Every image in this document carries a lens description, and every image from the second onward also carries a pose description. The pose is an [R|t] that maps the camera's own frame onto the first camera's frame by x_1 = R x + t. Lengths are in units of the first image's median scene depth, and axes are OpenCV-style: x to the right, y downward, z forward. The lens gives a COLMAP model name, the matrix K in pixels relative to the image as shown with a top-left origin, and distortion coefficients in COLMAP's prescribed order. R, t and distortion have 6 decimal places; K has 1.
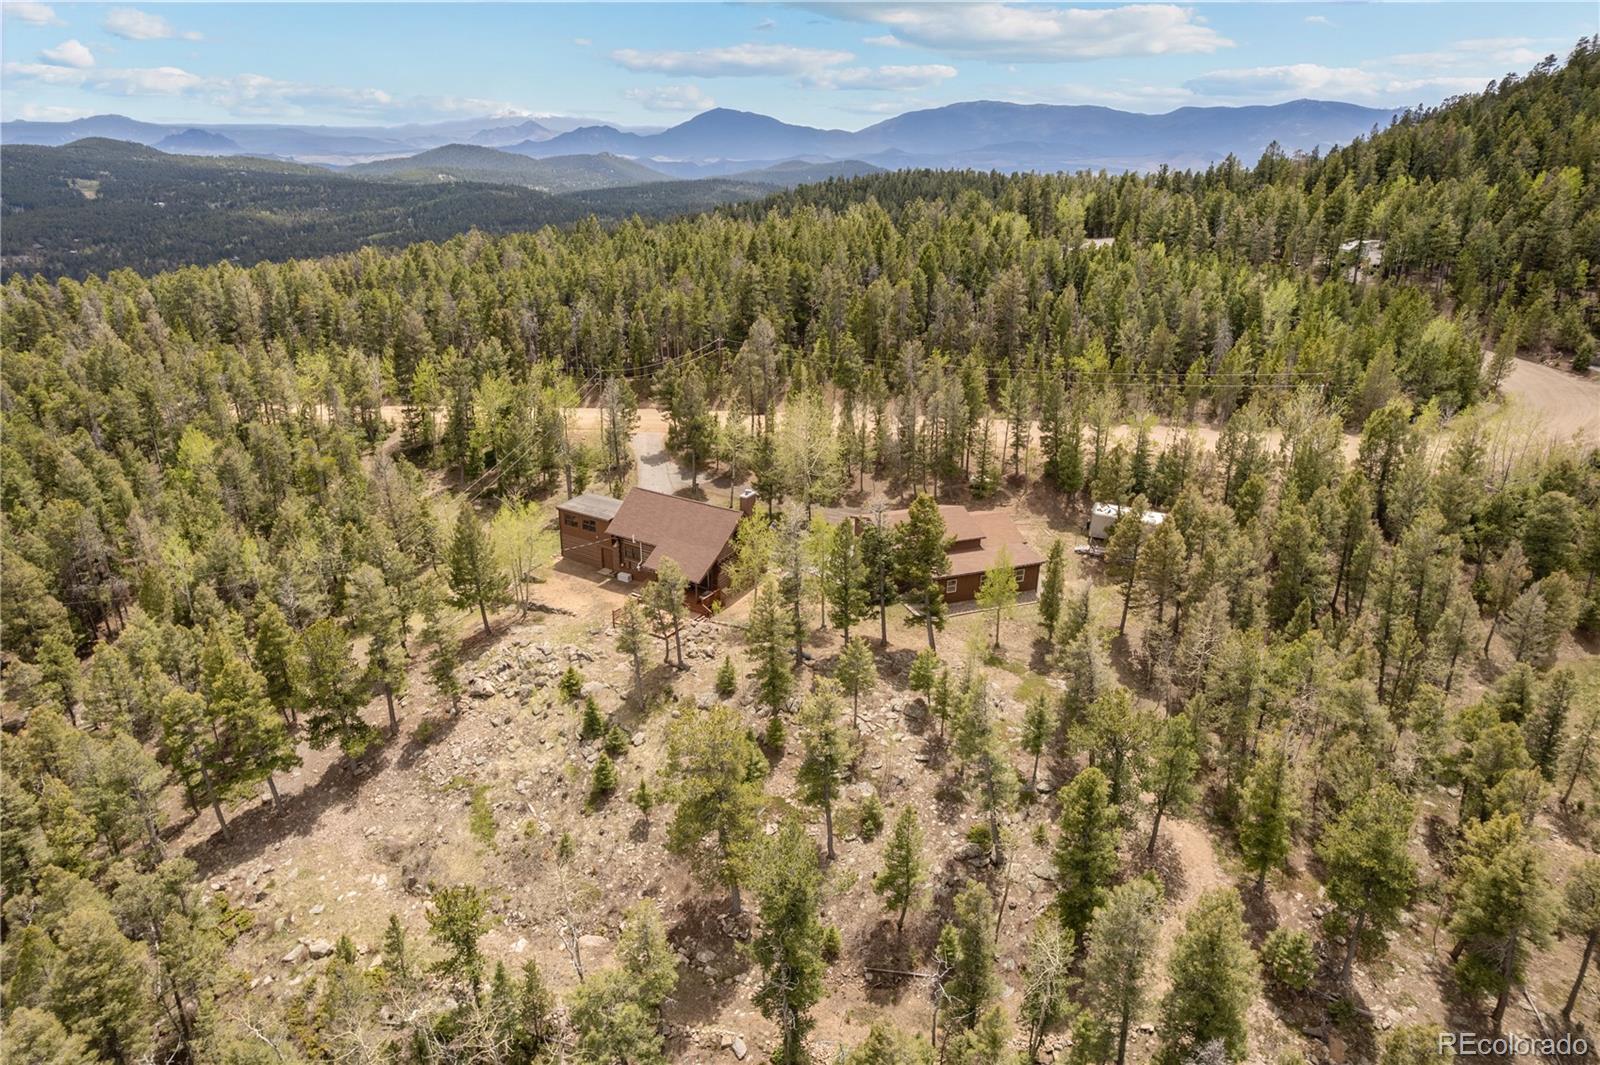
lens RADIAL K [[1025.1, 0, 802.4], [0, 1025.1, 547.3], [0, 0, 1]] dist [-0.092278, 0.085331]
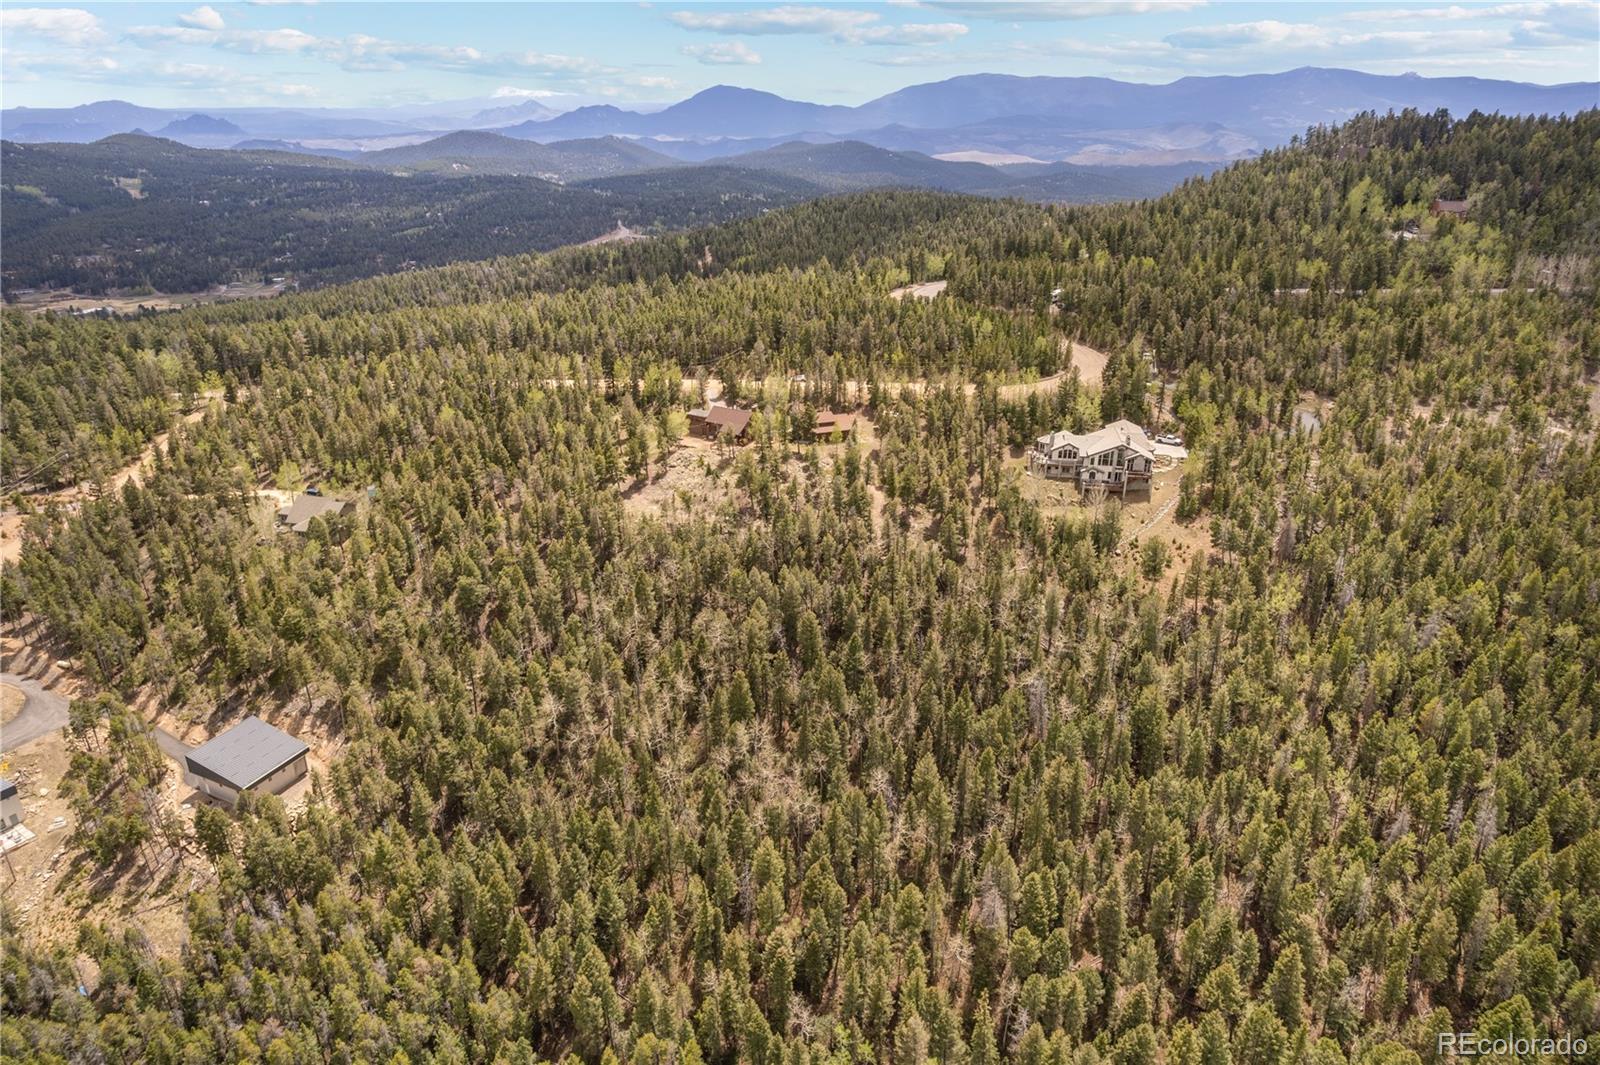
lens RADIAL K [[1025.1, 0, 802.4], [0, 1025.1, 547.3], [0, 0, 1]] dist [-0.092278, 0.085331]
pose [[0.999901, -0.012385, -0.006655, 0.075658], [0.012532, 0.999667, 0.022551, 0.218721], [0.006373, -0.022632, 0.999724, -1.480084]]
